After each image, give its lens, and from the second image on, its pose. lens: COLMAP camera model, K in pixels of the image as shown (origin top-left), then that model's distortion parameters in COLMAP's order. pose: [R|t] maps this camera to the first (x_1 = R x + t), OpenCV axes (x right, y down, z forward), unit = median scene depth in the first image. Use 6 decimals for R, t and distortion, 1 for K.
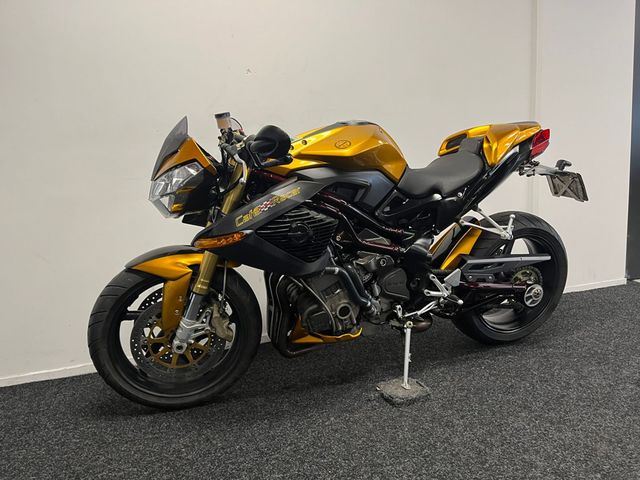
lens RADIAL K [[483.1, 0, 318.1], [0, 483.1, 243.0], [0, 0, 1]] dist [0.088347, -0.130204]
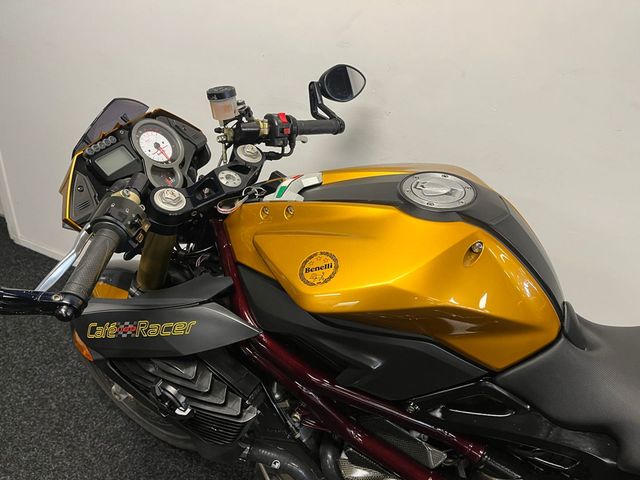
lens RADIAL K [[483.1, 0, 318.1], [0, 483.1, 243.0], [0, 0, 1]] dist [0.088347, -0.130204]
pose [[0.684013, 0.411605, -0.602252, 0.278690], [-0.194266, 0.898572, 0.393483, -0.343236], [0.703127, -0.152151, 0.694596, 0.653287]]
